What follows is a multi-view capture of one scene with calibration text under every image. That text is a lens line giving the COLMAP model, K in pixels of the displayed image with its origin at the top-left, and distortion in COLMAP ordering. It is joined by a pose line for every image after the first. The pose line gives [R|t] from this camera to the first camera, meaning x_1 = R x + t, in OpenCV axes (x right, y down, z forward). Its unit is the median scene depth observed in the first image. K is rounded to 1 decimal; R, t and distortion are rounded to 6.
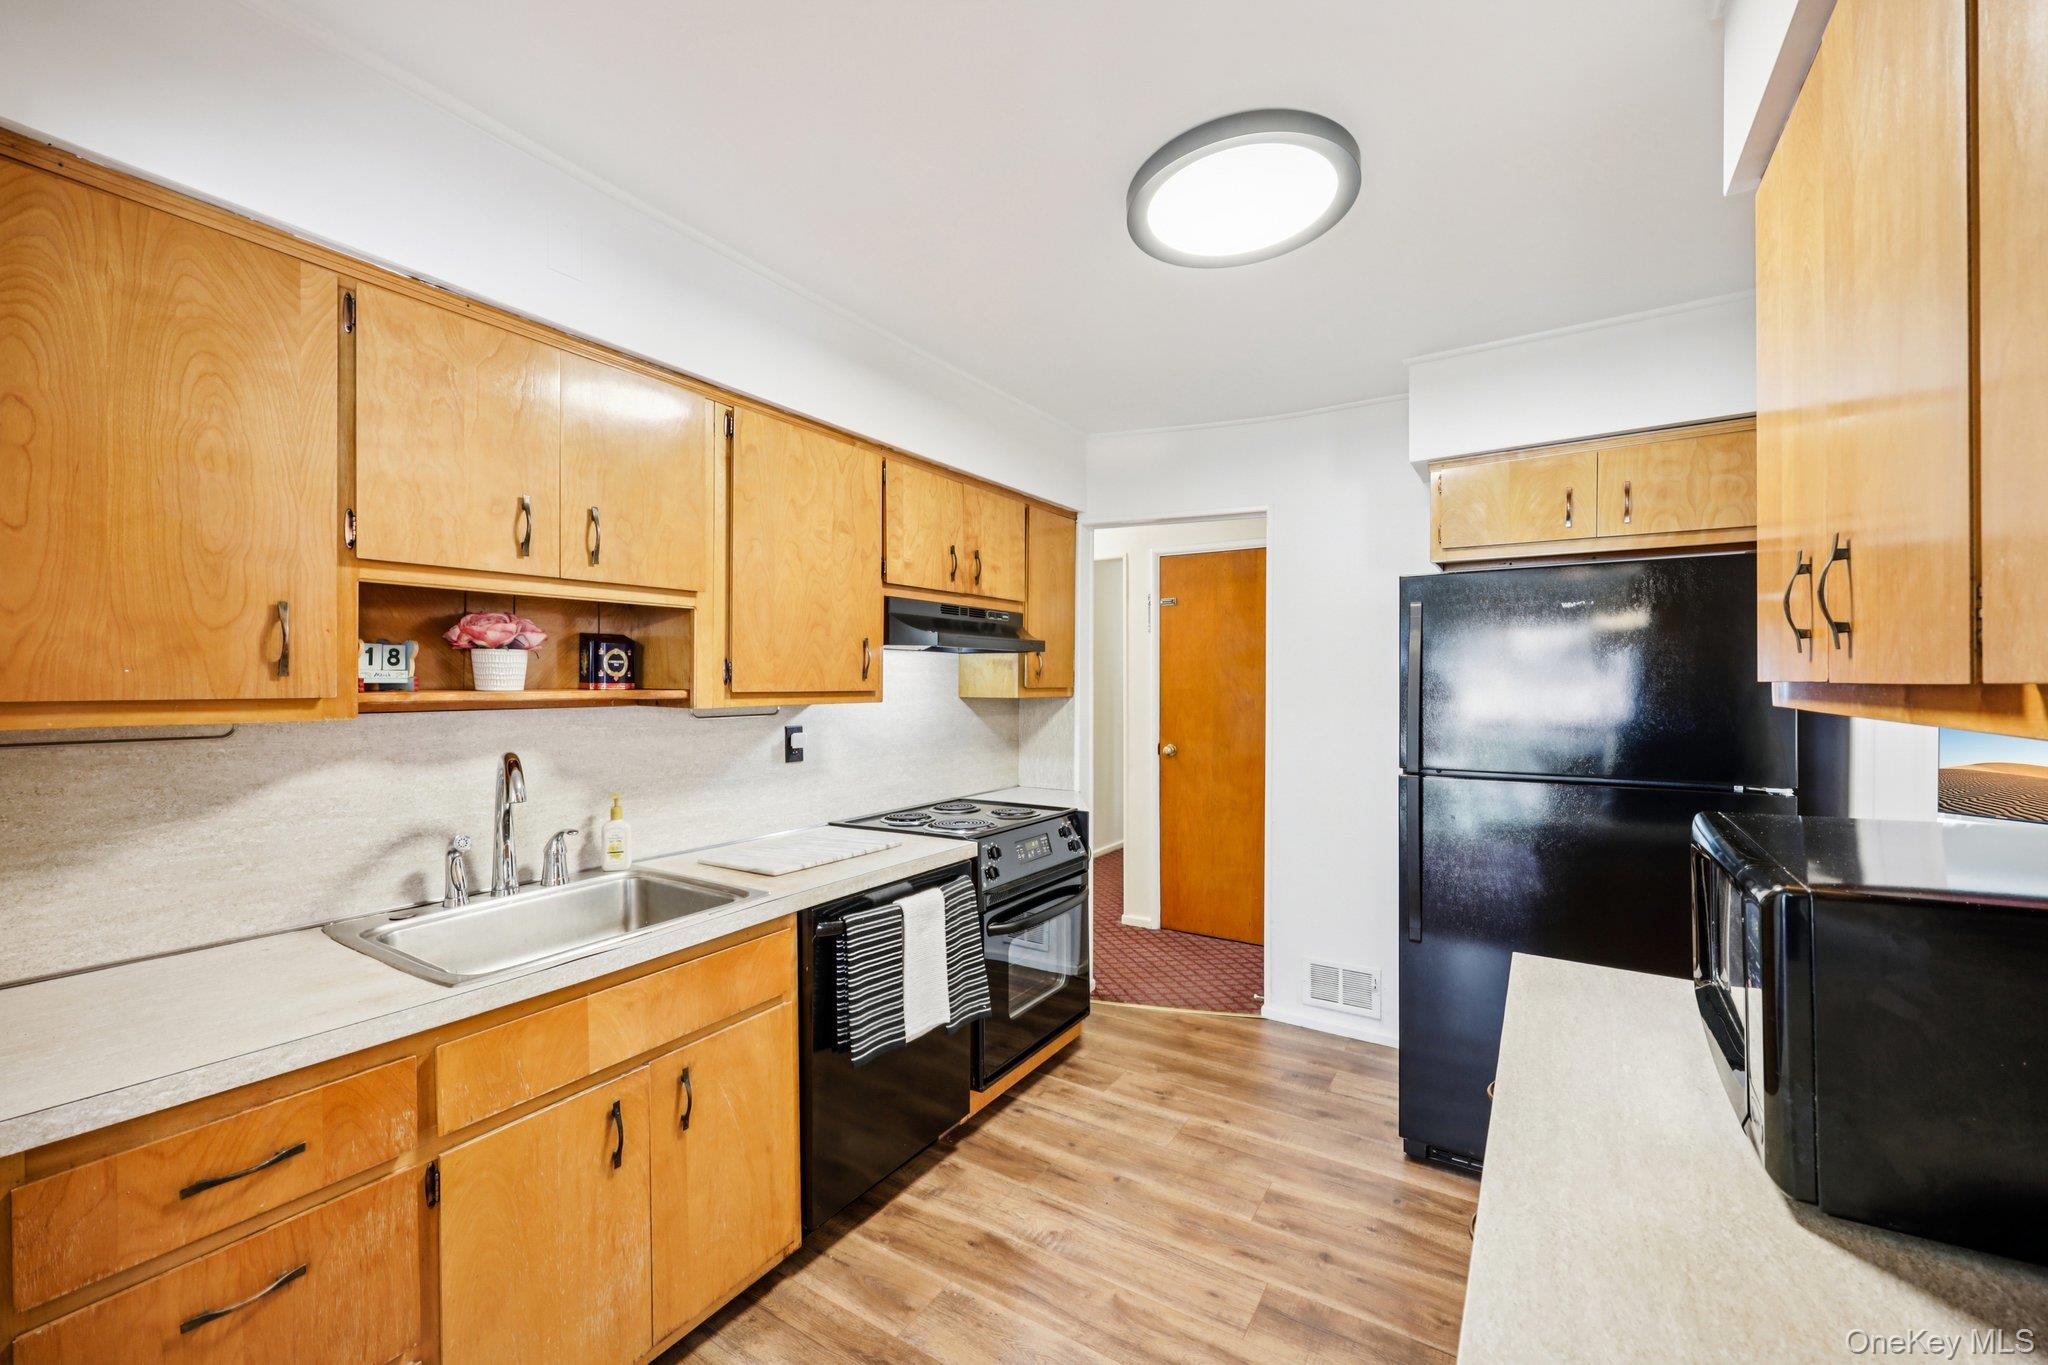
lens RADIAL K [[817.3, 0, 1020.3], [0, 817.3, 684.3], [0, 0, 1]] dist [0.002655, 0.000038]
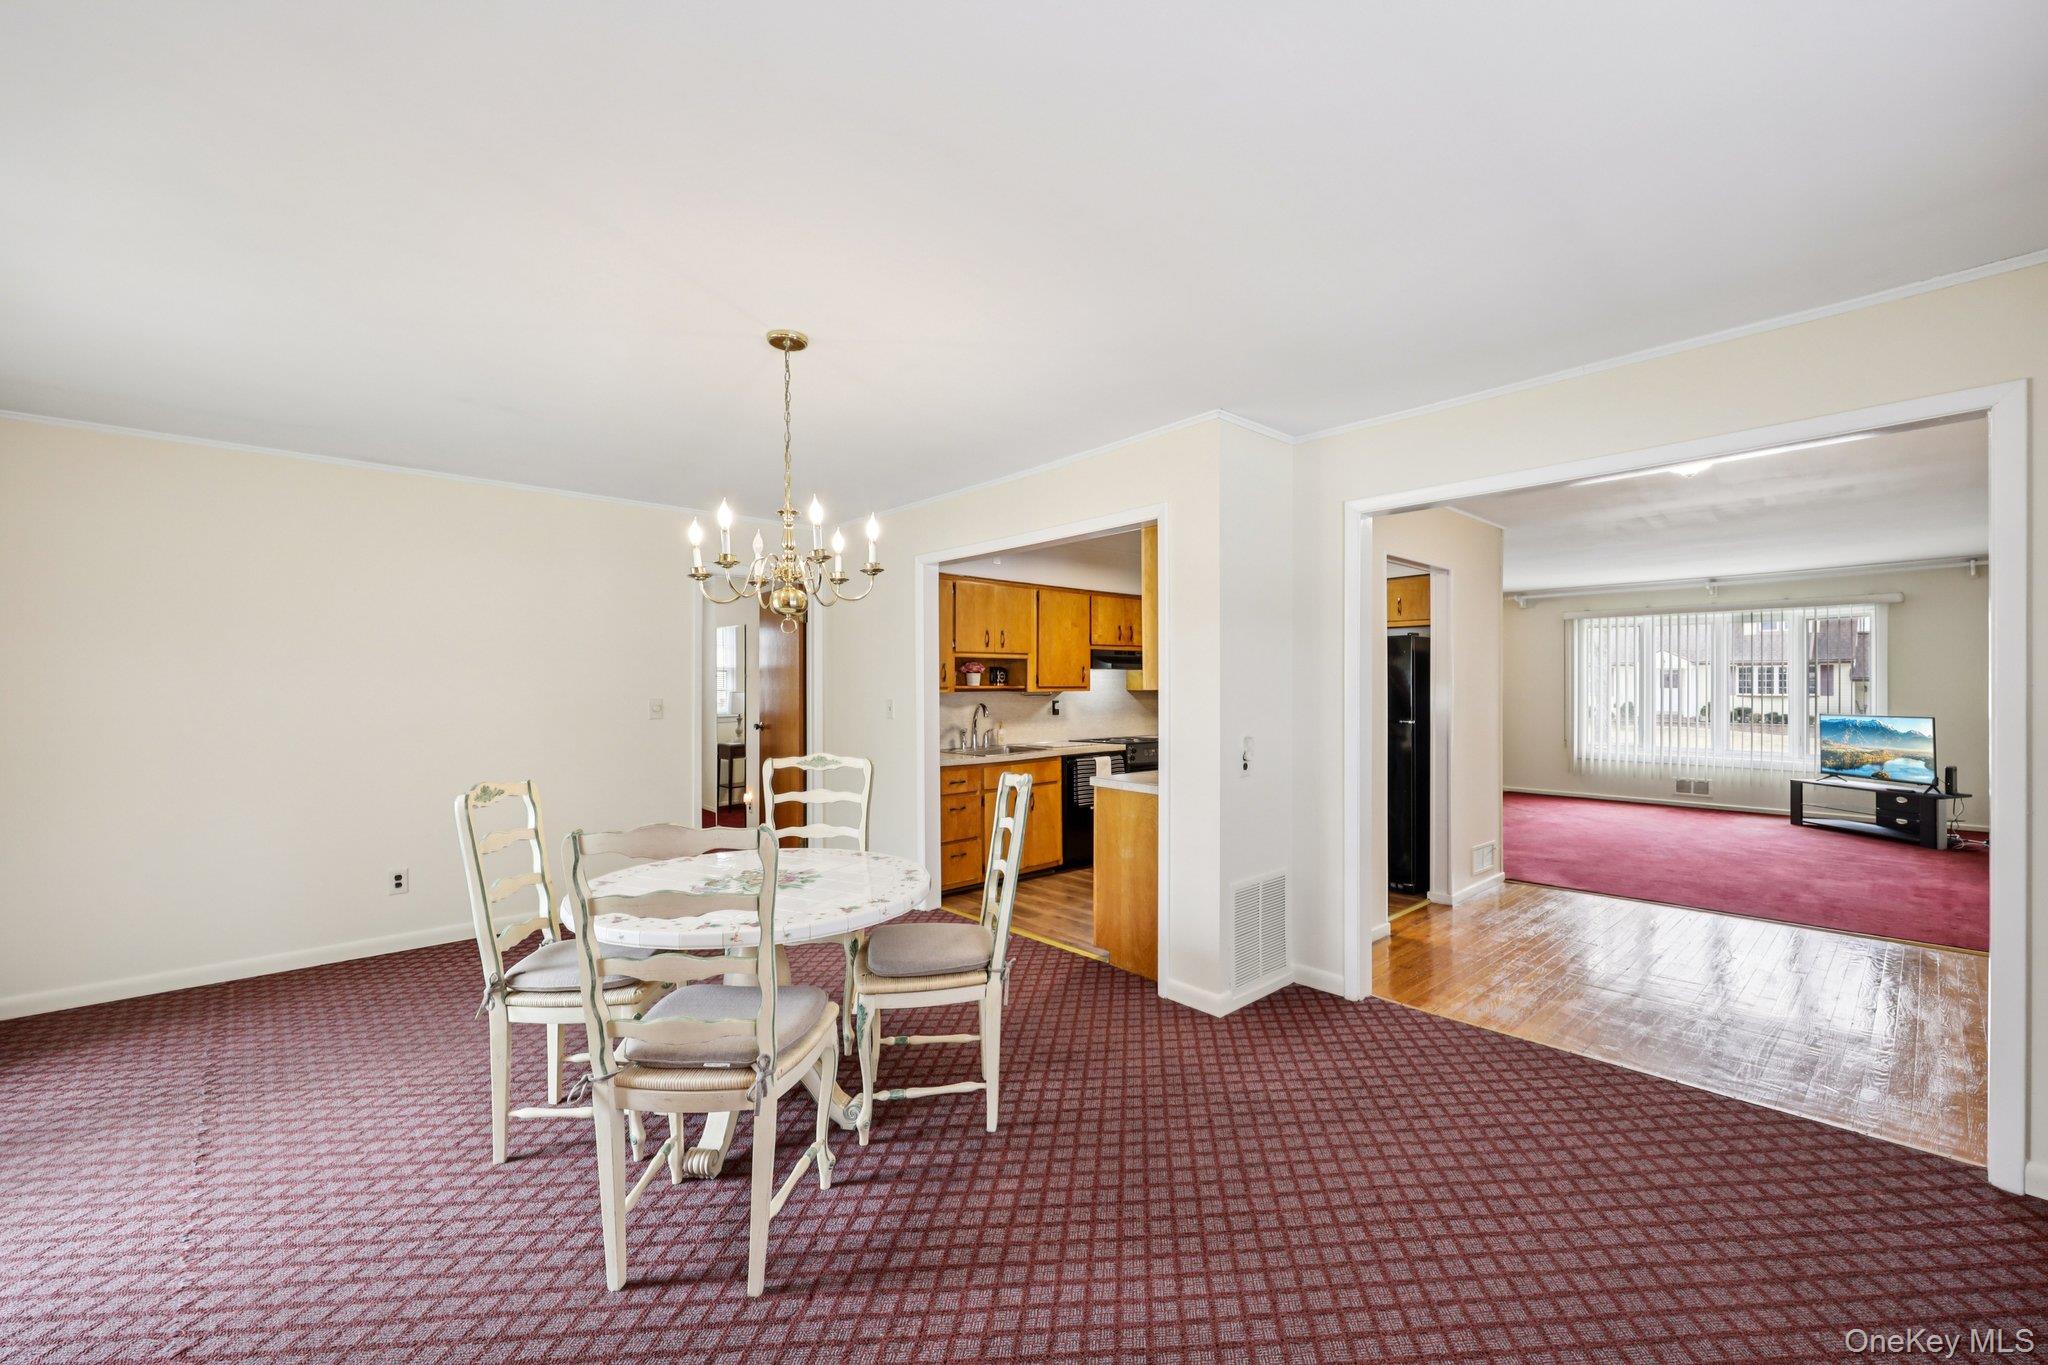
lens RADIAL K [[817.3, 0, 1020.3], [0, 817.3, 684.3], [0, 0, 1]] dist [0.002655, 0.000038]
pose [[0.963946, -0.001949, -0.266090, 0.349152], [0.001136, 0.999994, -0.003210, 0.011058], [0.266095, 0.002792, 0.963943, -1.762811]]
